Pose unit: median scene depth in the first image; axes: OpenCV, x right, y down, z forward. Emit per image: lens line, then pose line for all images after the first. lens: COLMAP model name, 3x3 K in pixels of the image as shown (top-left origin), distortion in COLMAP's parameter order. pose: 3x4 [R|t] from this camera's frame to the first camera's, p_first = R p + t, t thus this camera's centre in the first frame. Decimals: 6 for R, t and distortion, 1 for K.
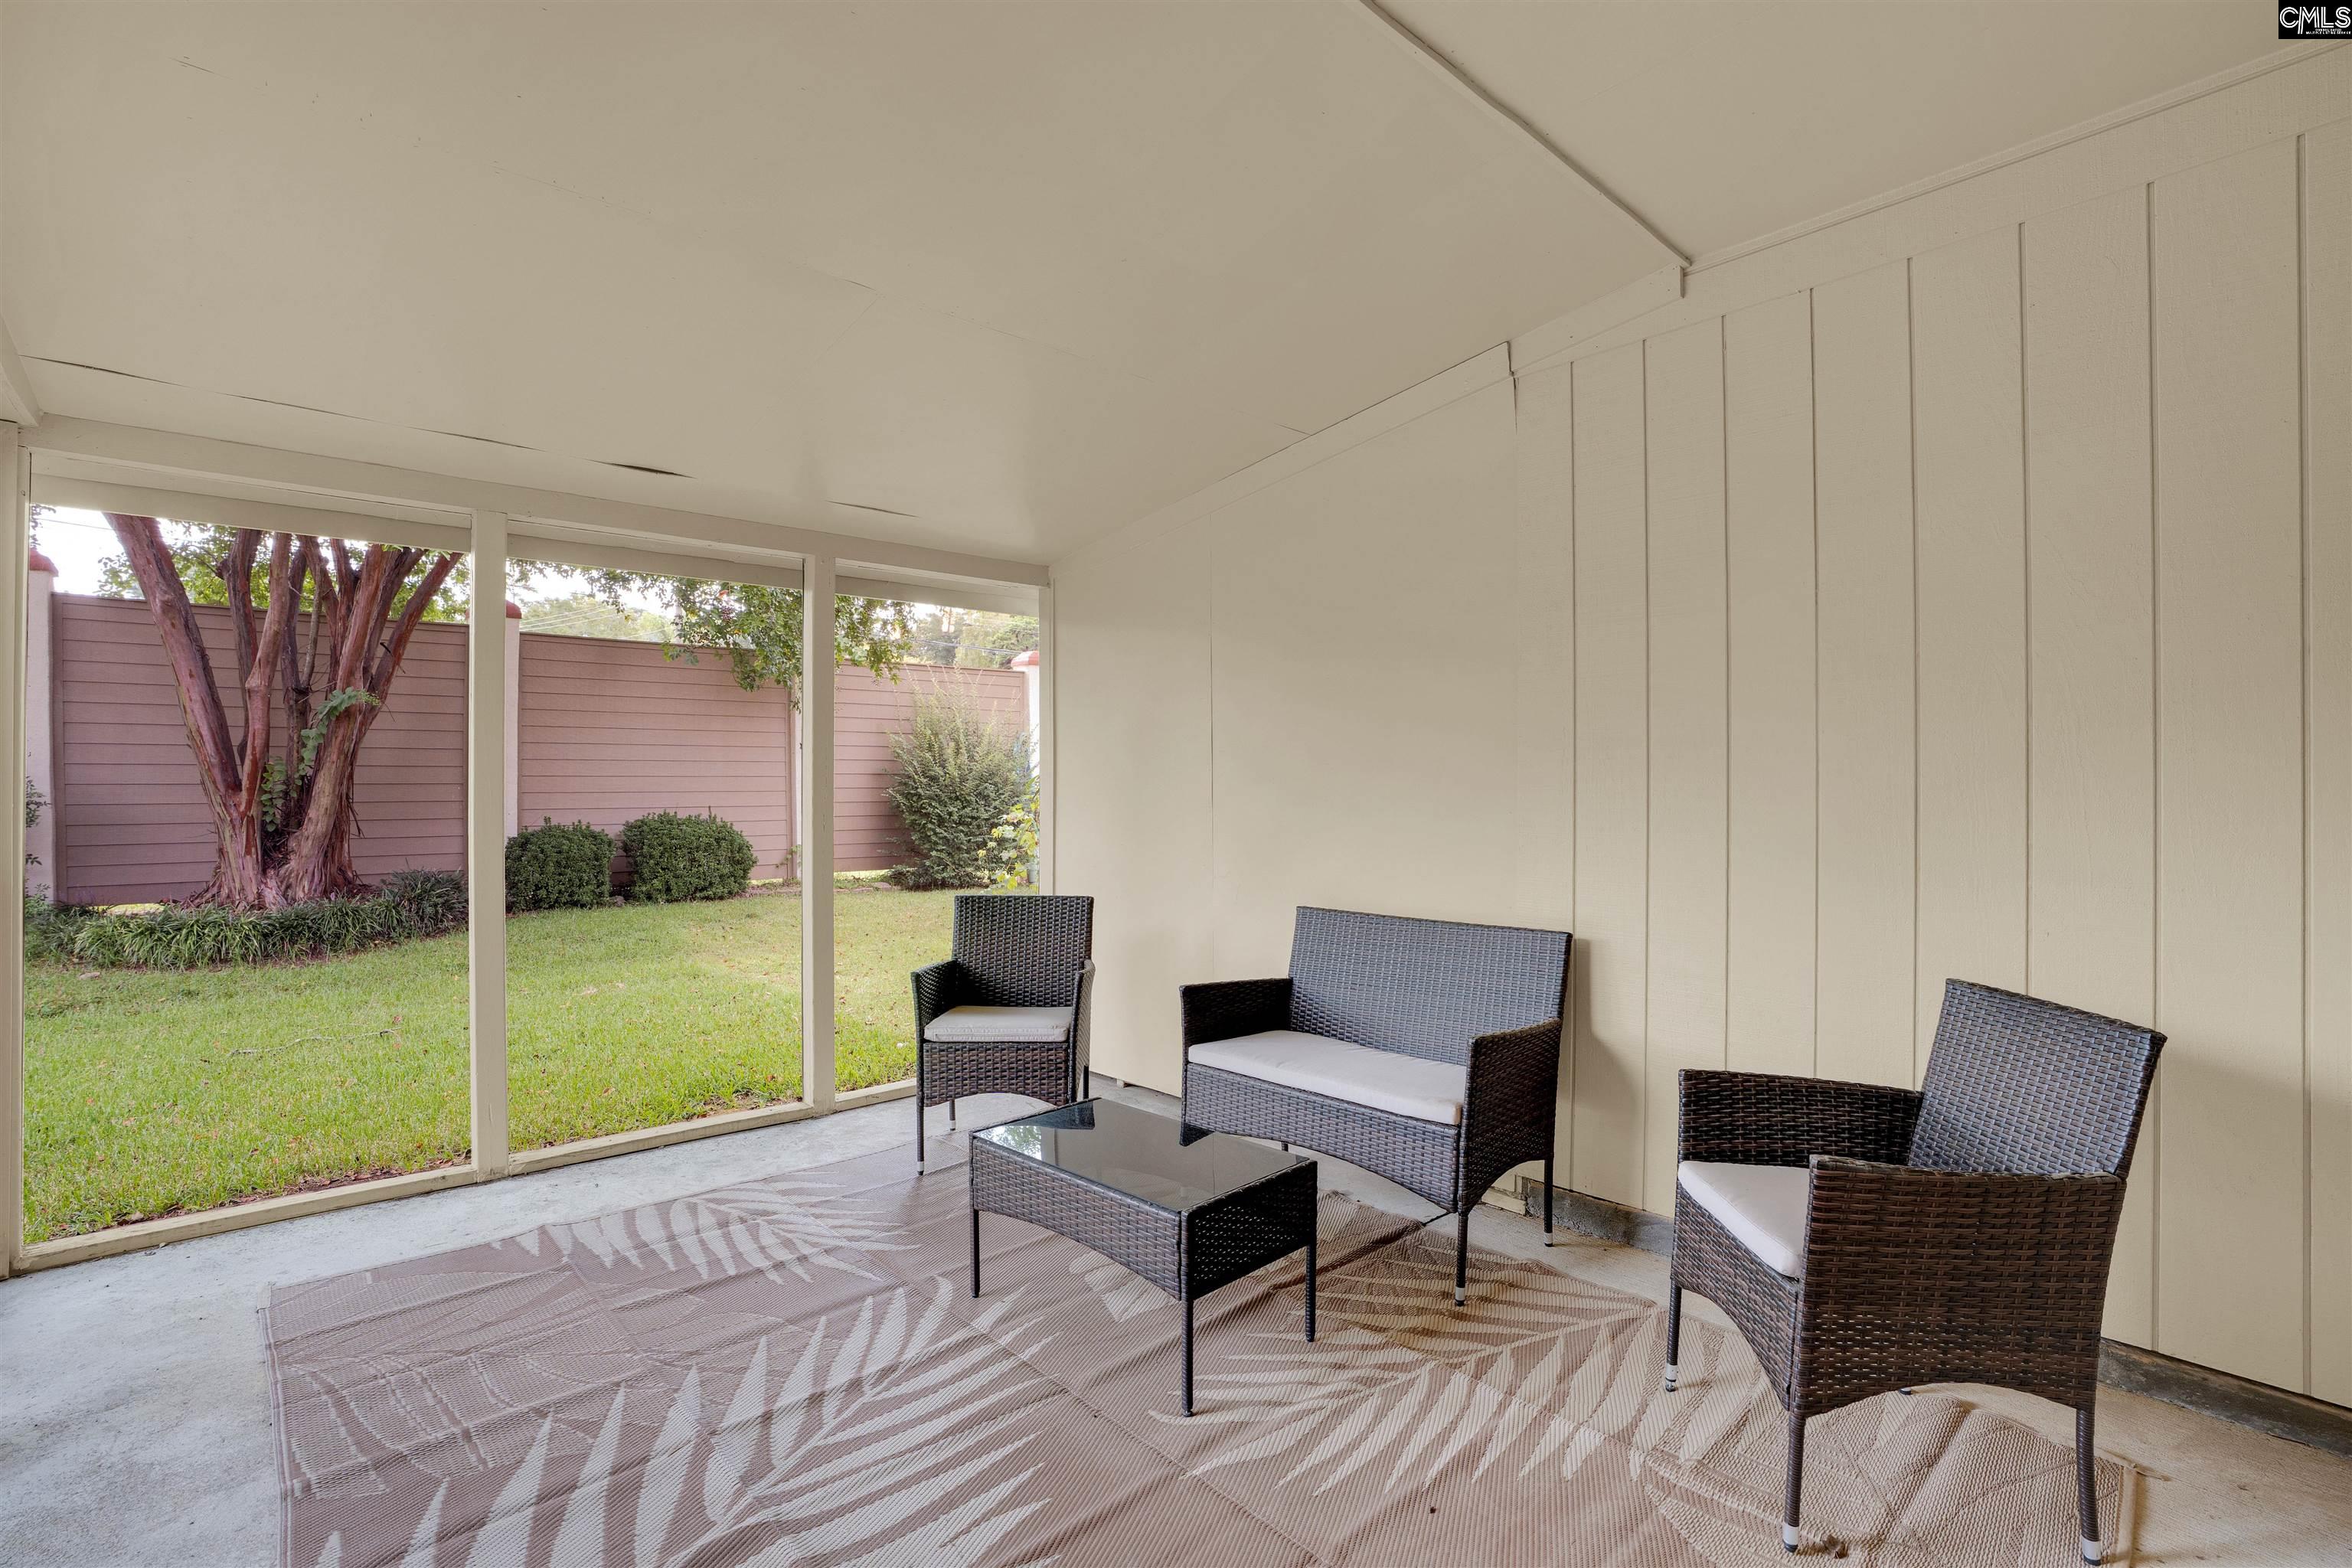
lens RADIAL K [[1087.5, 0, 1180.3], [0, 1087.5, 789.5], [0, 0, 1]] dist [-0.042672, 0.009821]
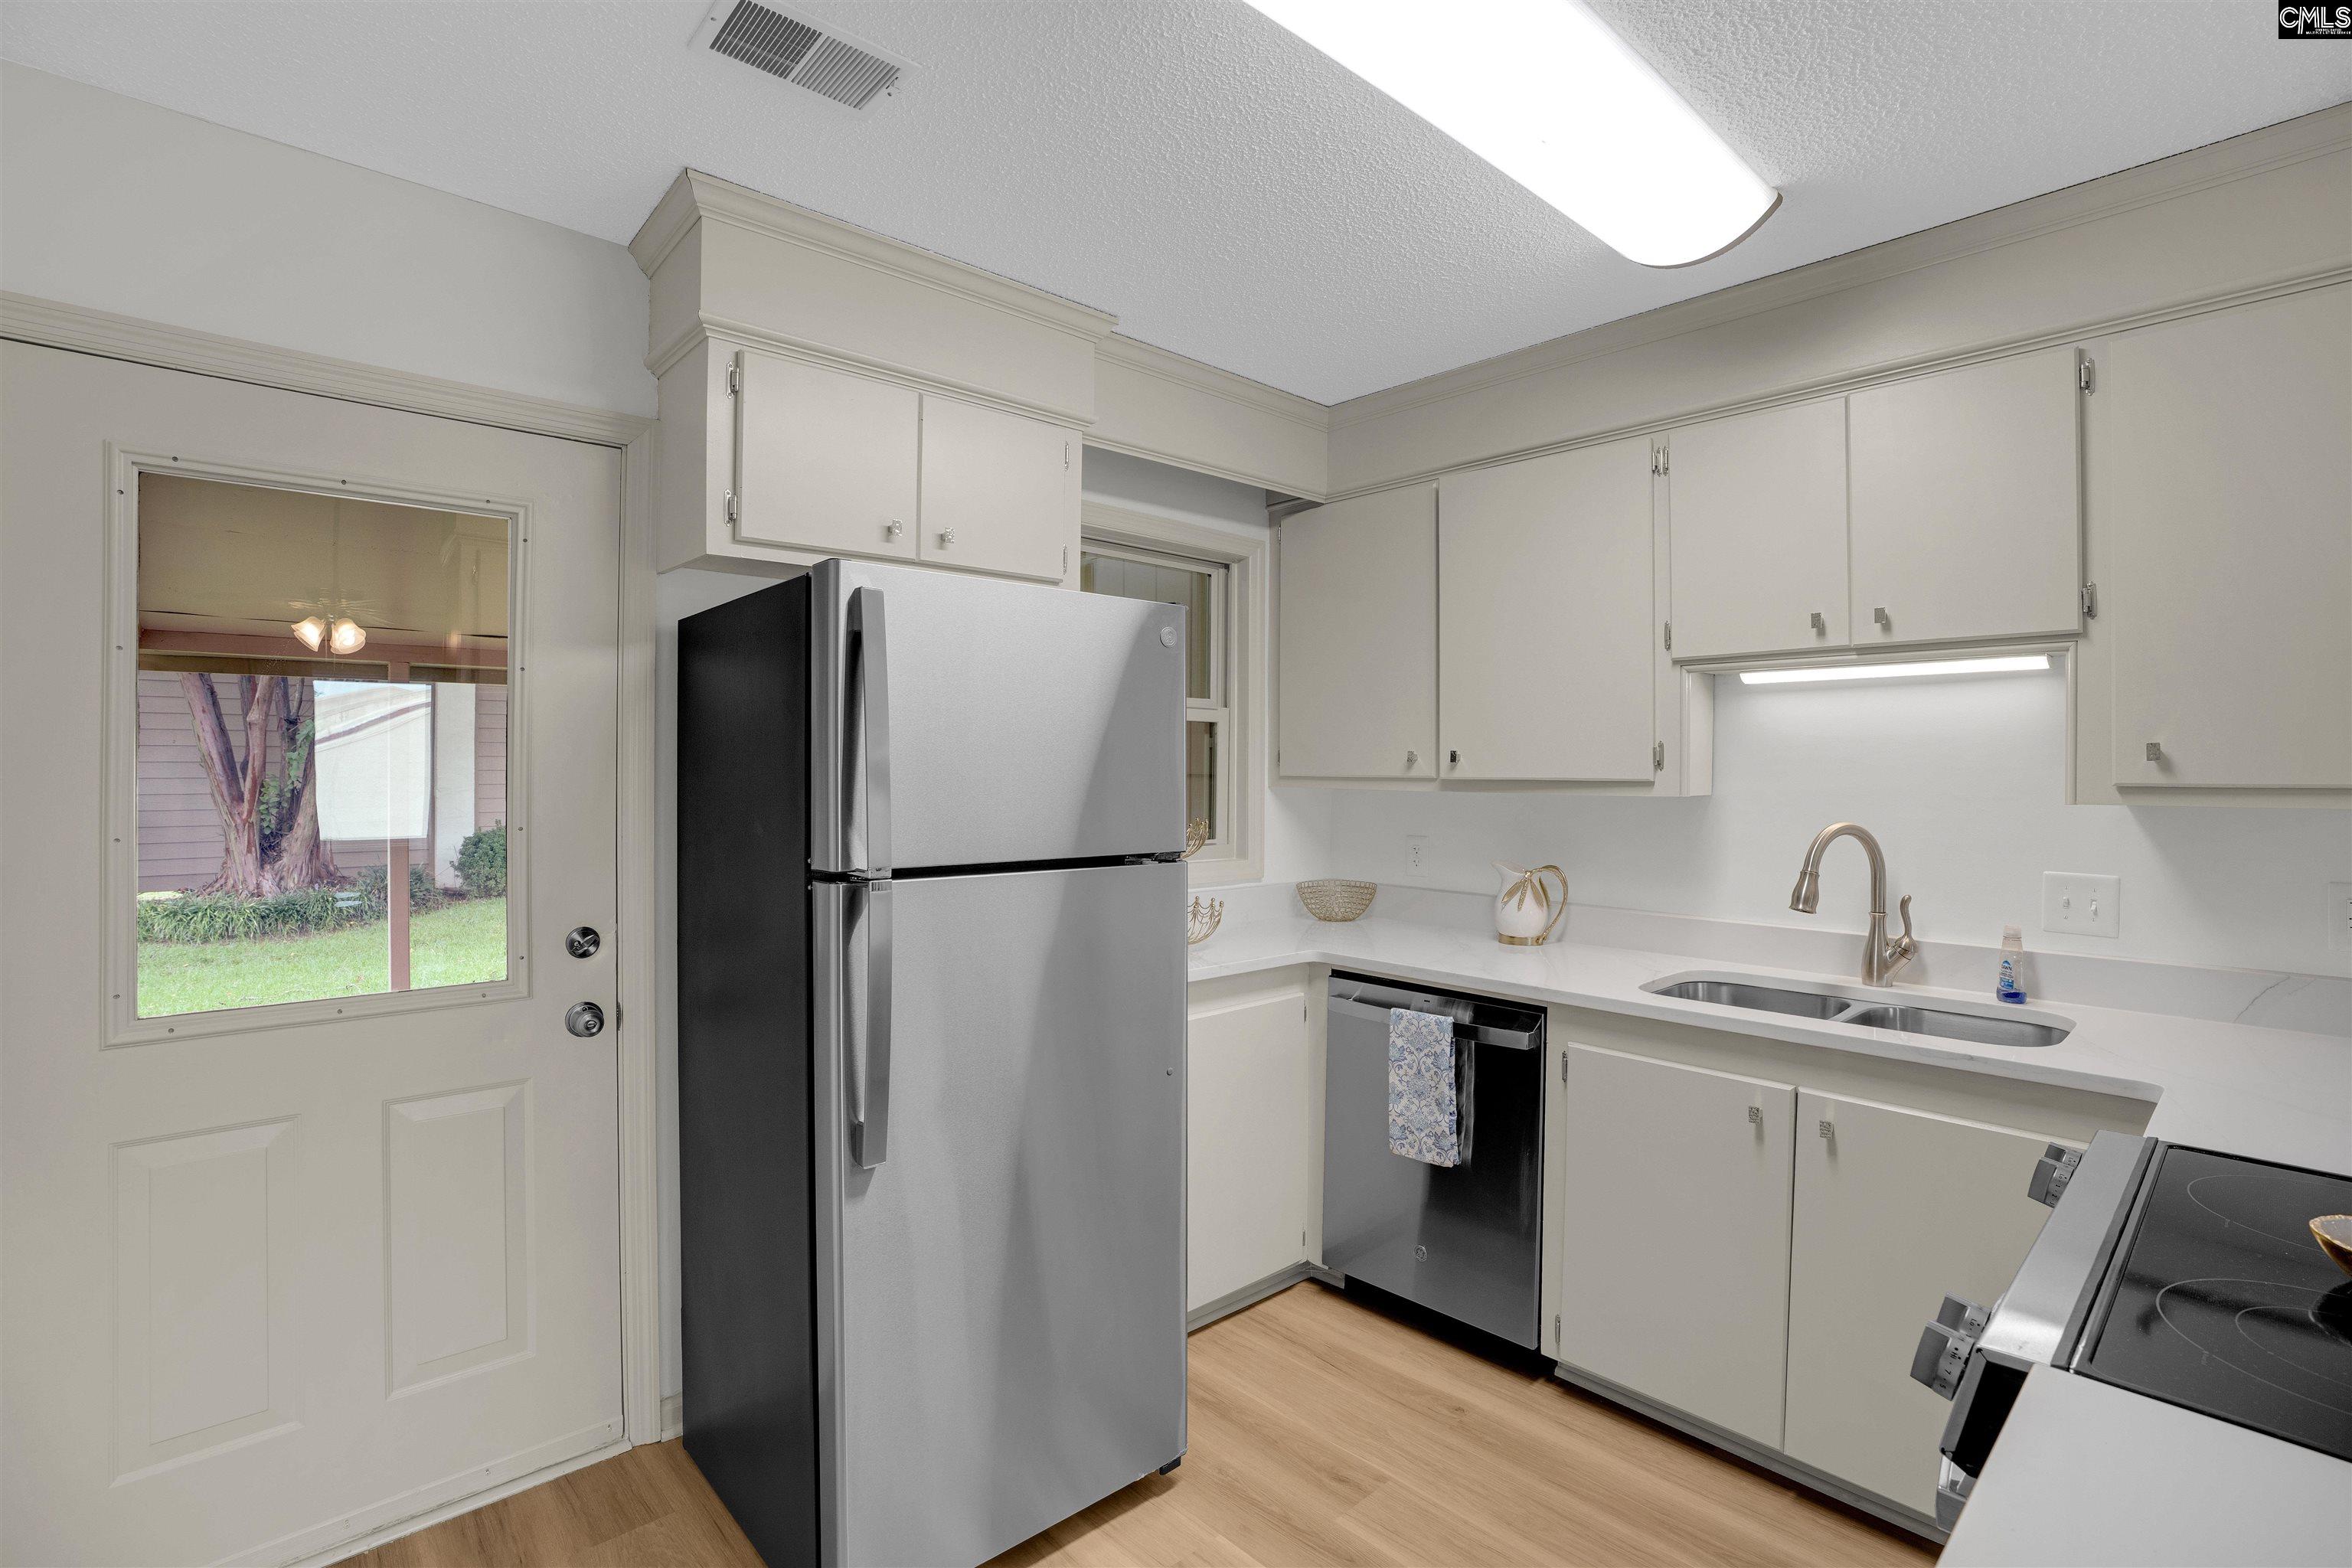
lens RADIAL K [[1084.4, 0, 1198.2], [0, 1084.4, 780.9], [0, 0, 1]] dist [-0.042879, 0.007268]
pose [[0.999851, 0.005525, 0.016331, 0.225436], [-0.005626, 0.999965, 0.006157, -0.038034], [-0.016297, -0.006248, 0.999848, -0.267273]]
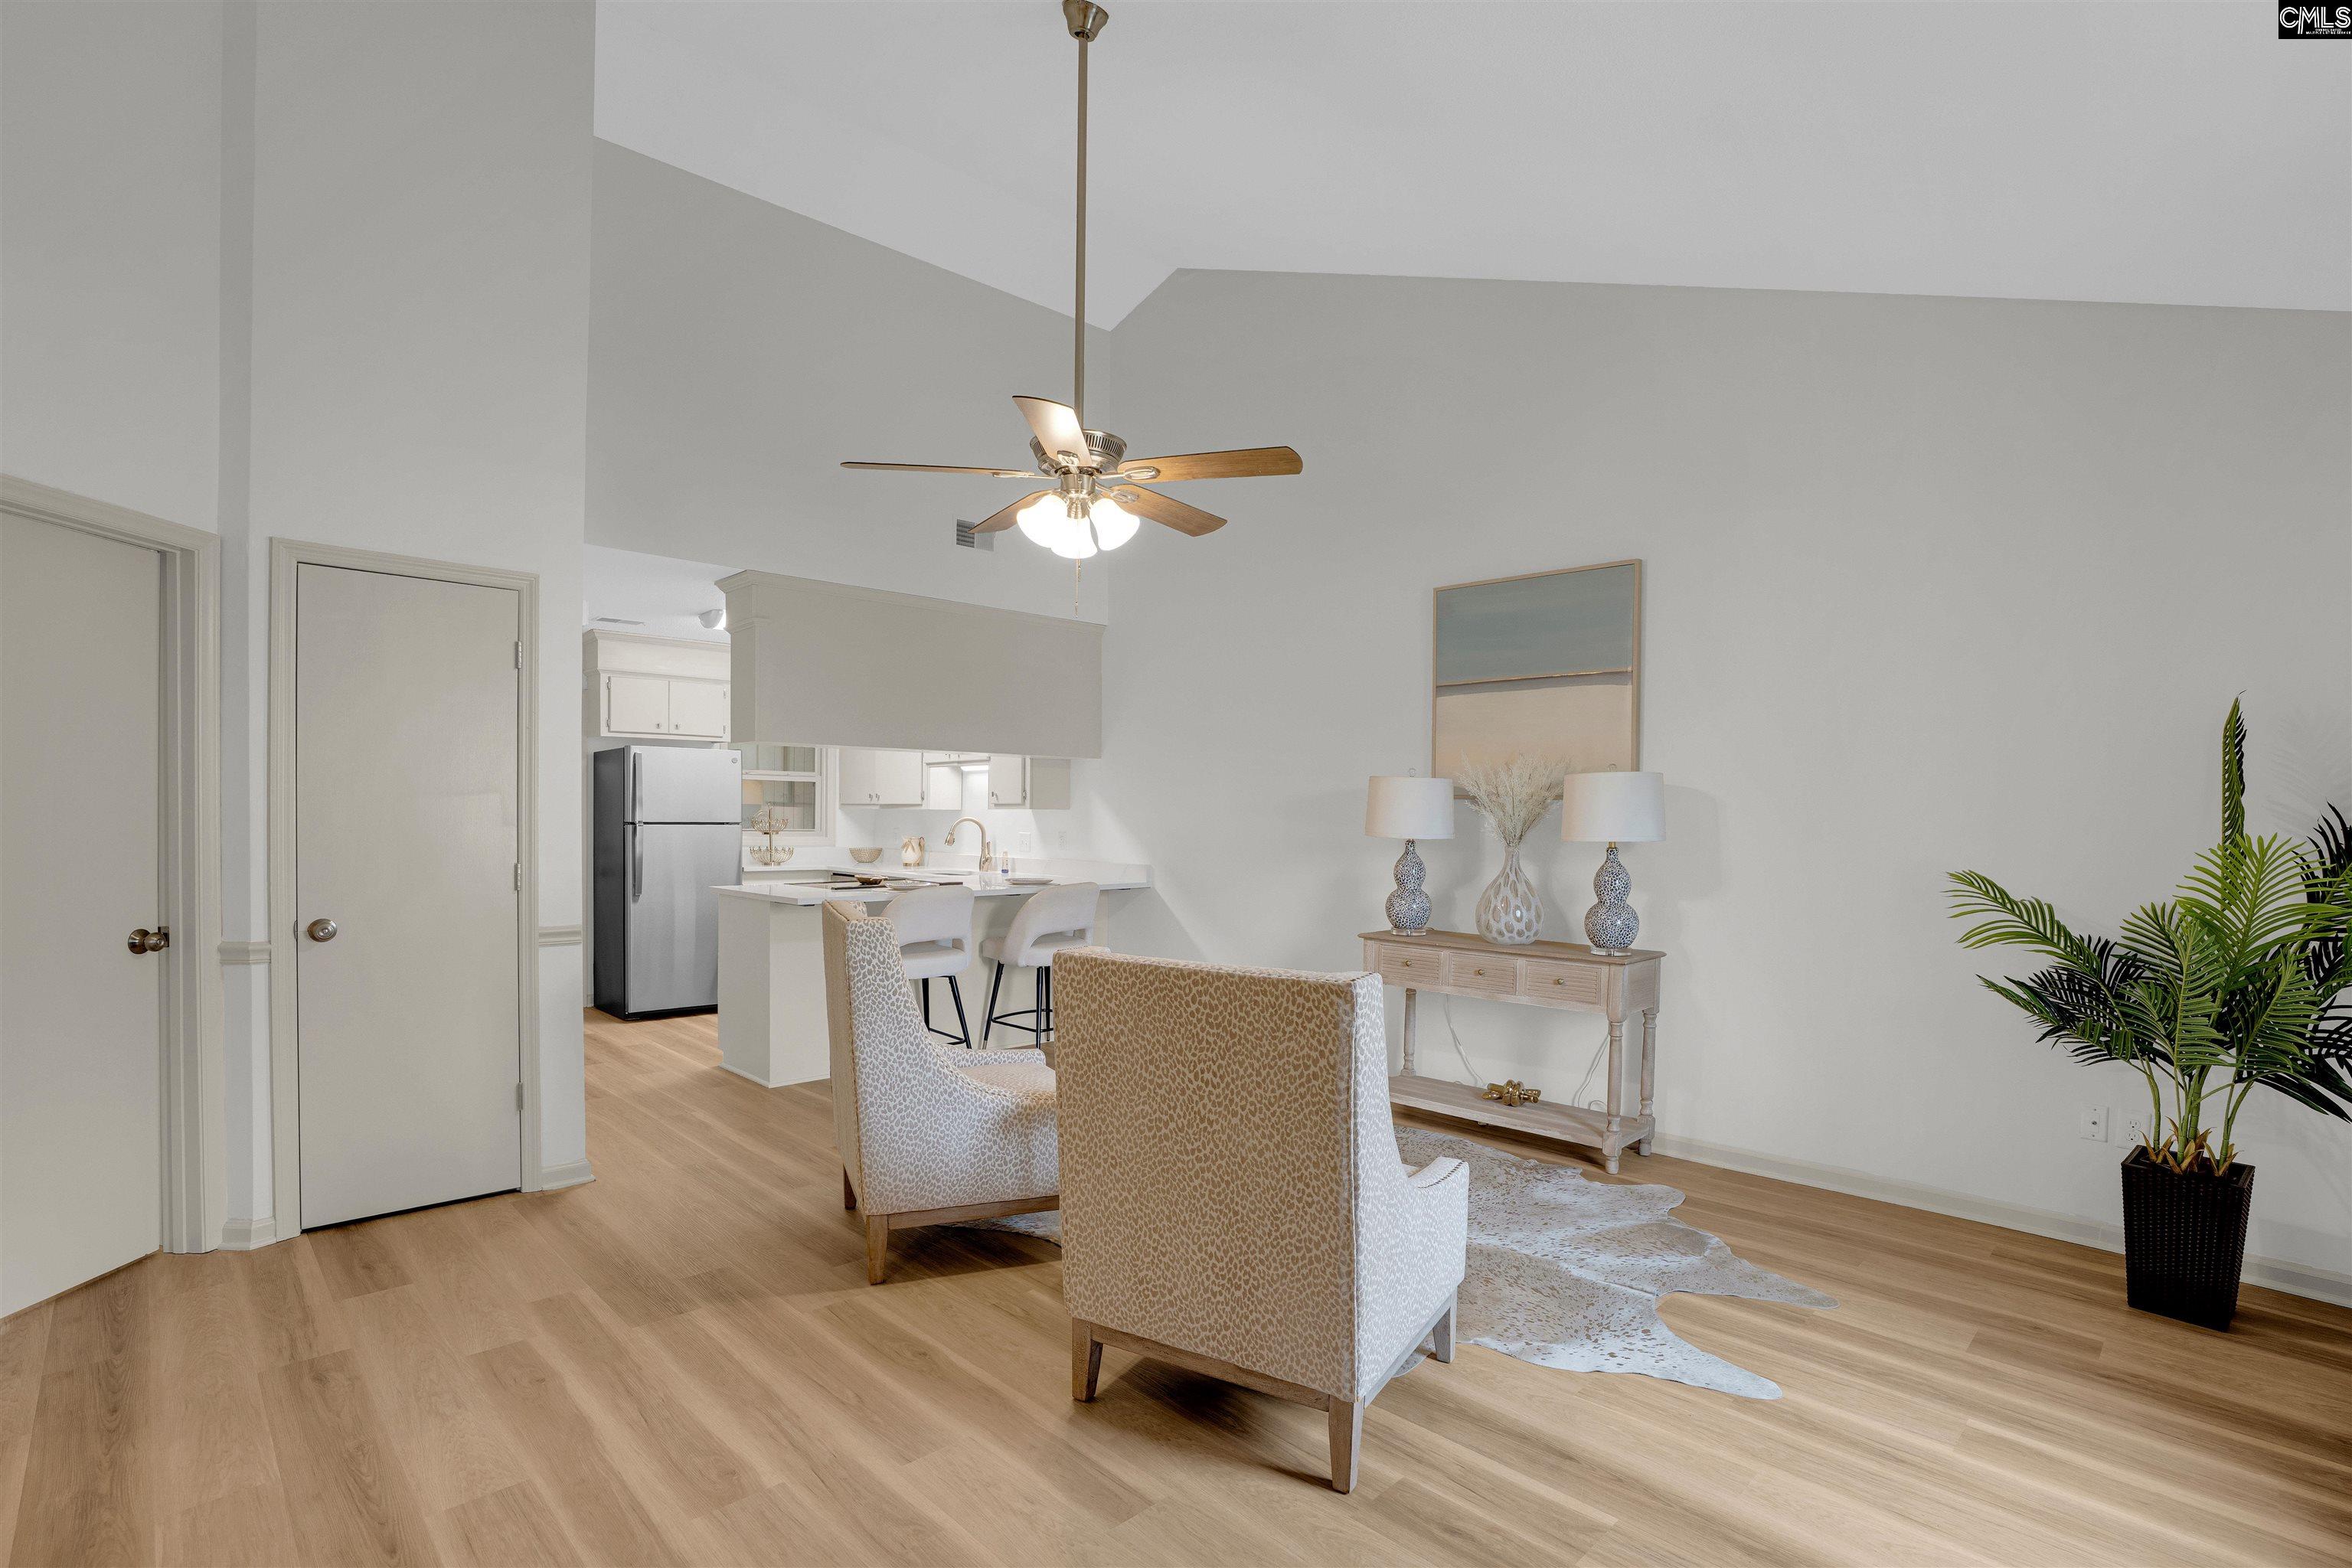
lens RADIAL K [[1087.5, 0, 1162.5], [0, 1087.5, 830.3], [0, 0, 1]] dist [-0.042672, 0.009821]
pose [[0.999533, 0.011325, 0.028372, 0.482240], [-0.011695, 0.999848, 0.012914, -0.030745], [-0.028222, -0.013240, 0.999514, -0.774071]]
